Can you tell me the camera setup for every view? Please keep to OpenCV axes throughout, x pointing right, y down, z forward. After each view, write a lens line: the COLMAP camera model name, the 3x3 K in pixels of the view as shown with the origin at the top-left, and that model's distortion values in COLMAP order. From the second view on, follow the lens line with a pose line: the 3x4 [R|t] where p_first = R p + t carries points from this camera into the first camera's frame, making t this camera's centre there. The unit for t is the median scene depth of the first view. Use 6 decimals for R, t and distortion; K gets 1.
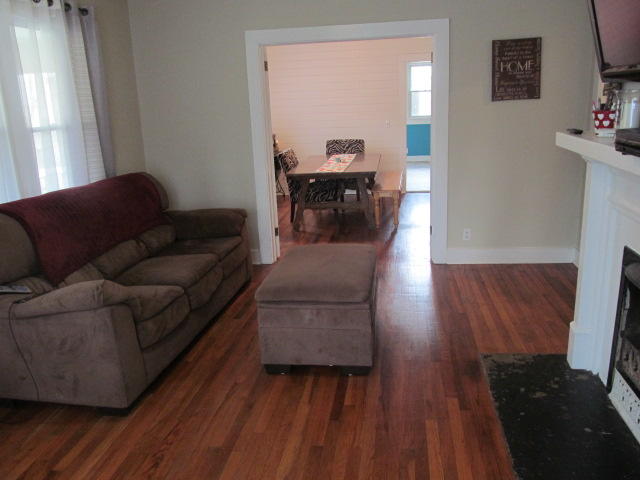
lens RADIAL K [[524.1, 0, 324.7], [0, 524.1, 241.9], [0, 0, 1]] dist [-0.051680, -0.002610]
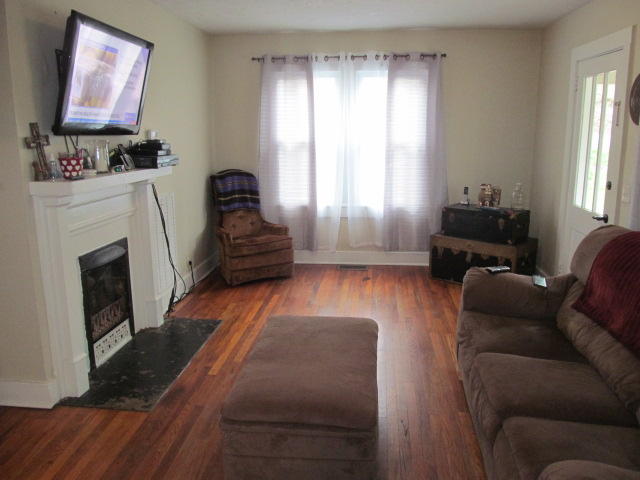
lens RADIAL K [[524.1, 0, 320.3], [0, 524.1, 241.6], [0, 0, 1]] dist [-0.051680, -0.002610]
pose [[-0.998114, 0.053117, -0.030788, 0.001682], [0.033179, 0.888620, 0.457443, -0.341043], [0.051657, 0.455558, -0.888706, 1.216822]]
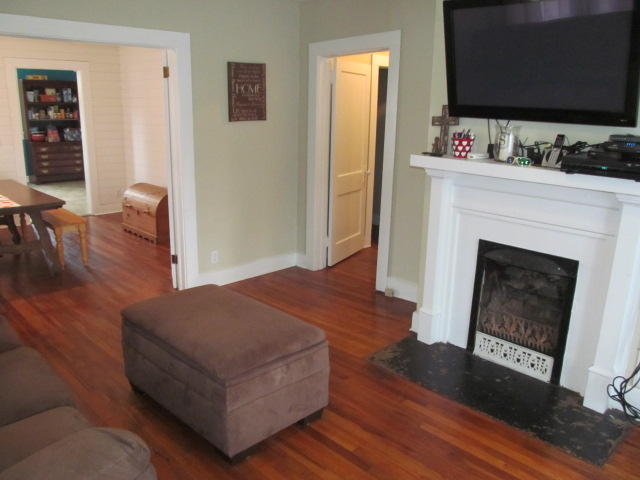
lens RADIAL K [[524.1, 0, 319.7], [0, 524.1, 239.1], [0, 0, 1]] dist [-0.051680, -0.002610]
pose [[0.614073, -0.140055, 0.776723, -0.401520], [0.162725, 0.985452, 0.049042, -0.069495], [-0.772292, 0.096277, 0.627930, 0.258758]]
